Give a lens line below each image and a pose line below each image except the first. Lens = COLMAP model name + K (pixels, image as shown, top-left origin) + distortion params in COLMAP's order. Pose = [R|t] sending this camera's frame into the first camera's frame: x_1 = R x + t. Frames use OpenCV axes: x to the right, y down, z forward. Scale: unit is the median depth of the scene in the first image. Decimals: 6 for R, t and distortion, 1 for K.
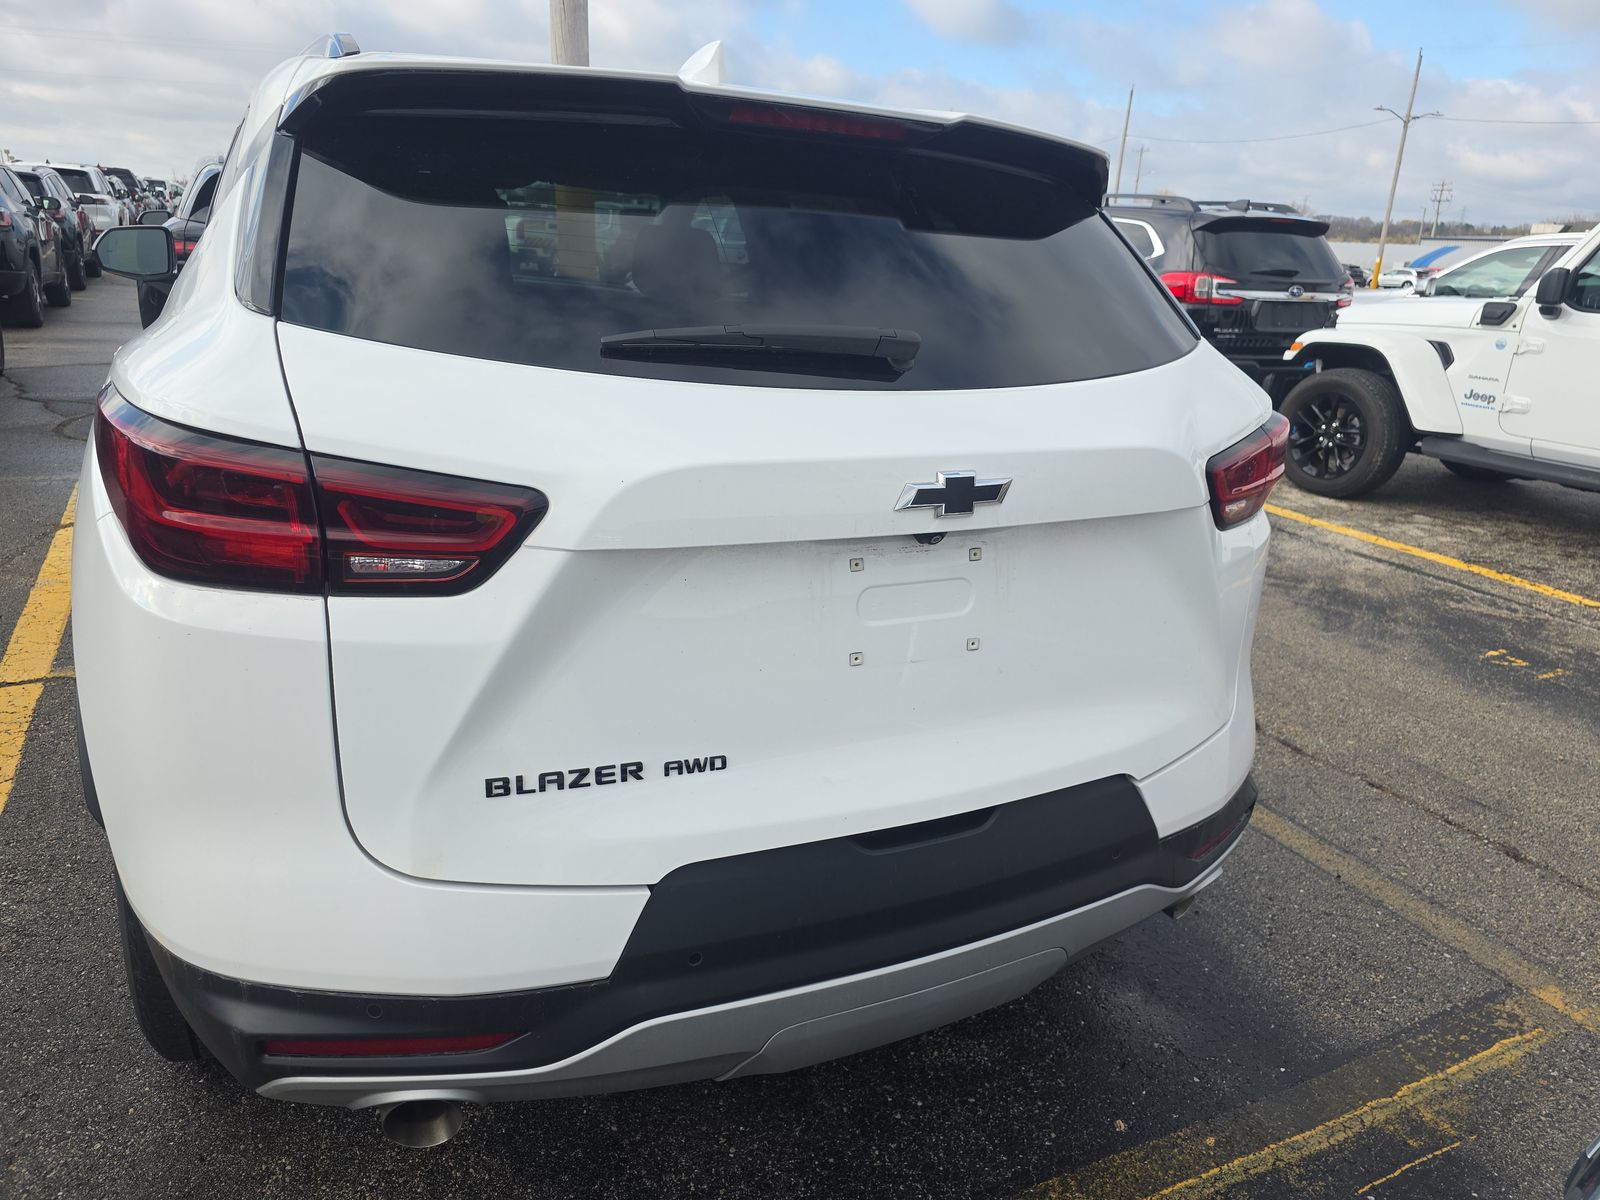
lens RADIAL K [[1073.6, 0, 803.7], [0, 1073.6, 610.8], [0, 0, 1]] dist [0.032659, -0.020202]
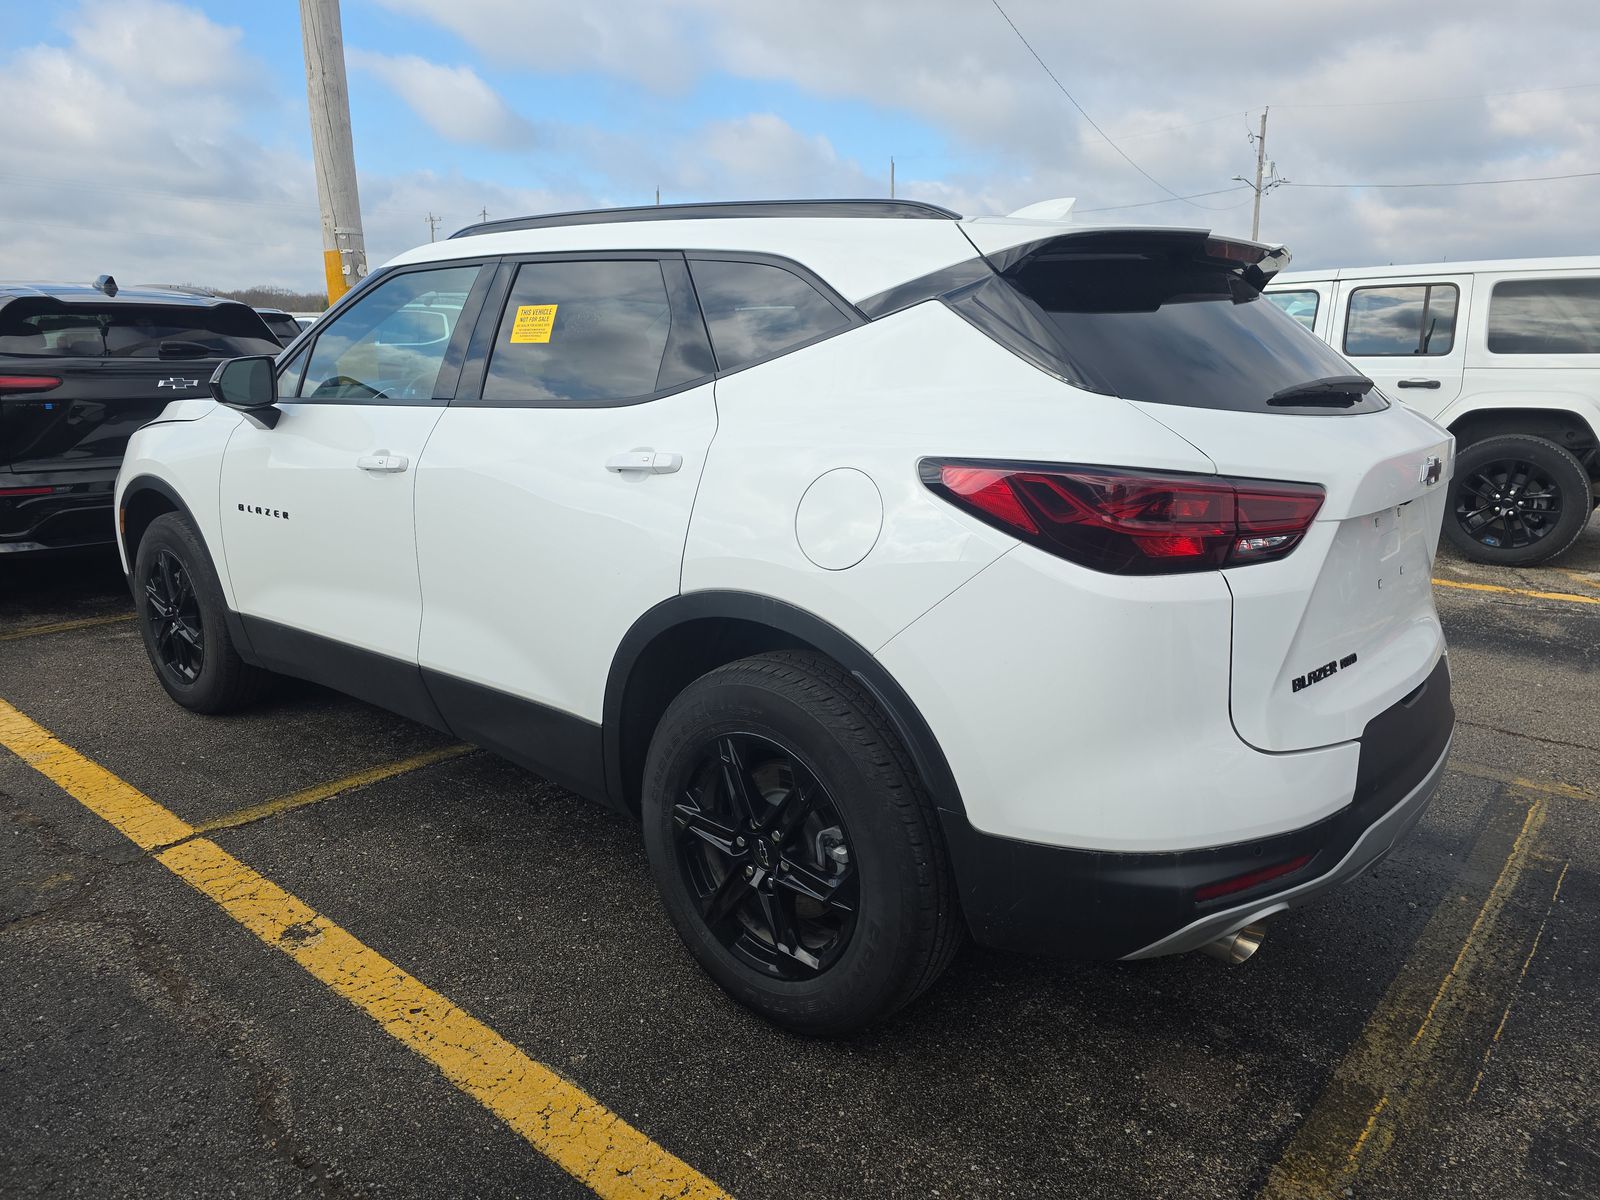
lens RADIAL K [[1073.6, 0, 807.5], [0, 1073.6, 586.5], [0, 0, 1]] dist [0.032659, -0.020202]
pose [[0.920282, -0.141480, 0.364779, -0.763359], [0.175852, 0.982424, -0.062612, 0.001545], [-0.349509, 0.121767, 0.928986, -0.100967]]
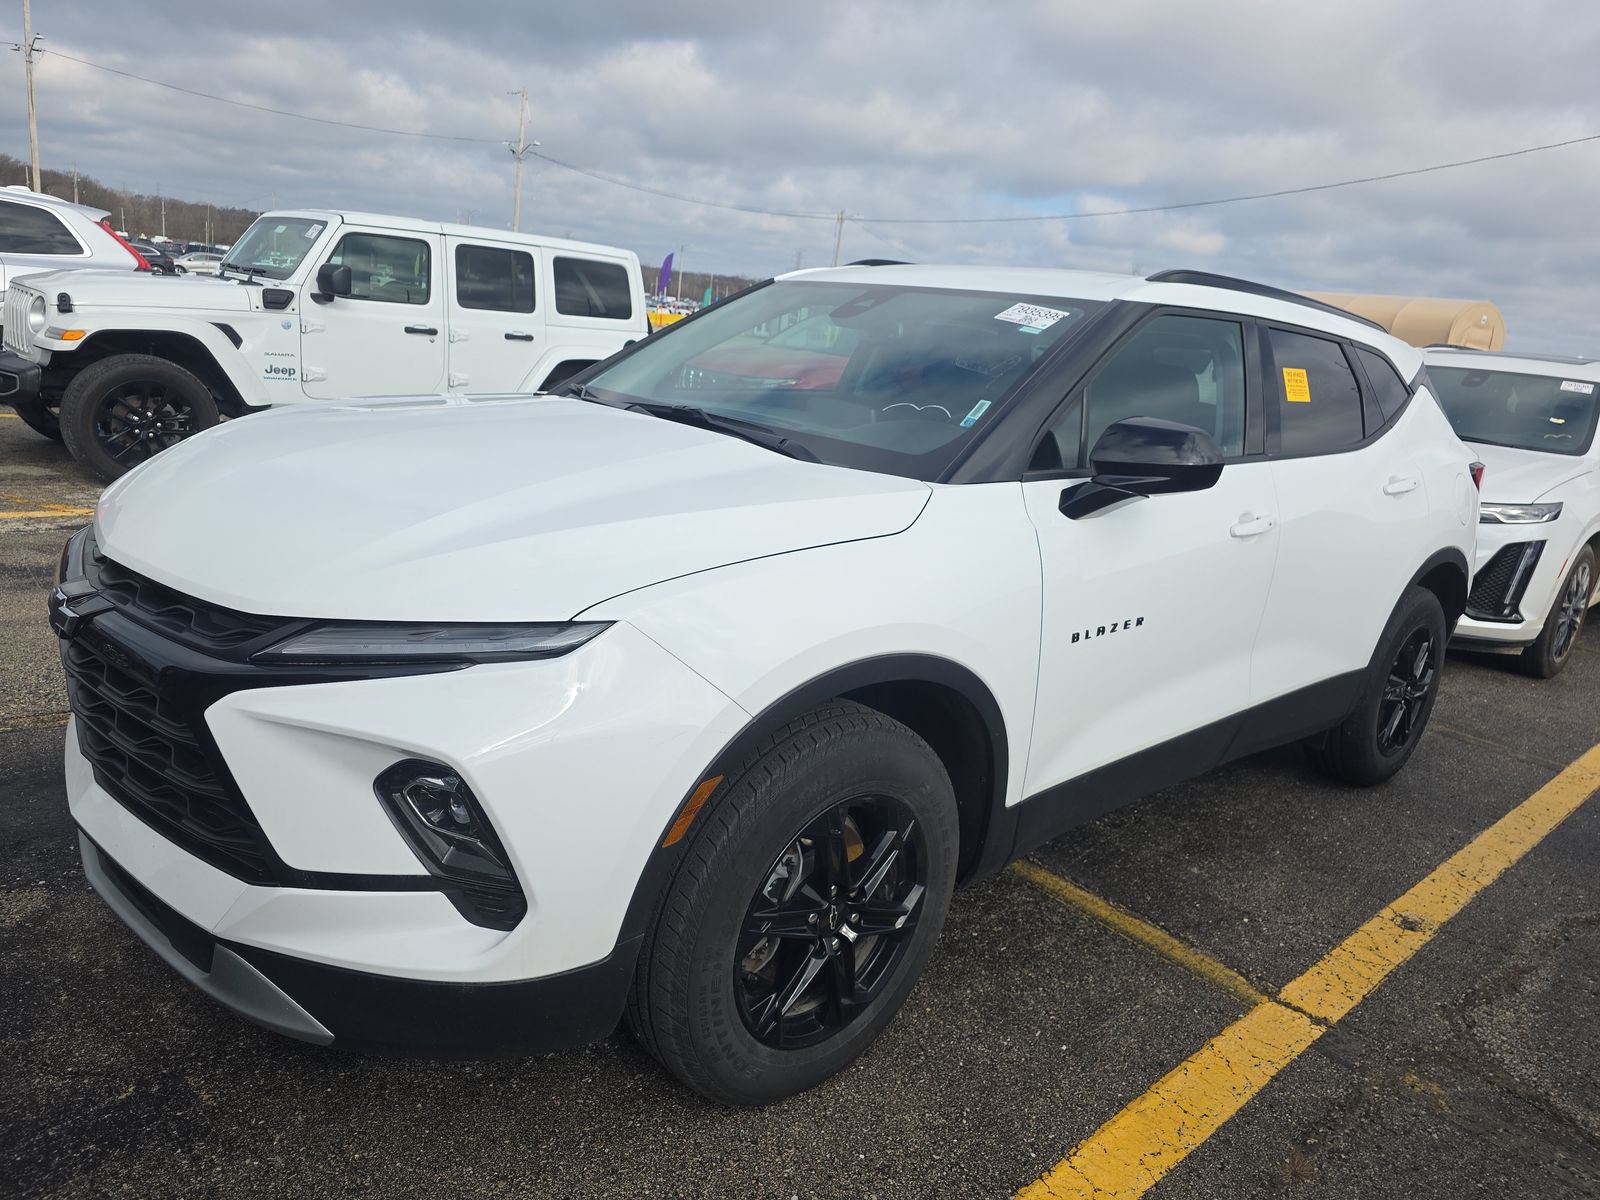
lens RADIAL K [[1073.6, 0, 806.4], [0, 1073.6, 595.2], [0, 0, 1]] dist [0.032659, -0.020202]
pose [[-0.250804, -0.321943, 0.912935, -1.781417], [0.204152, 0.904276, 0.374975, -0.813929], [-0.946266, 0.280423, -0.161071, 1.961190]]
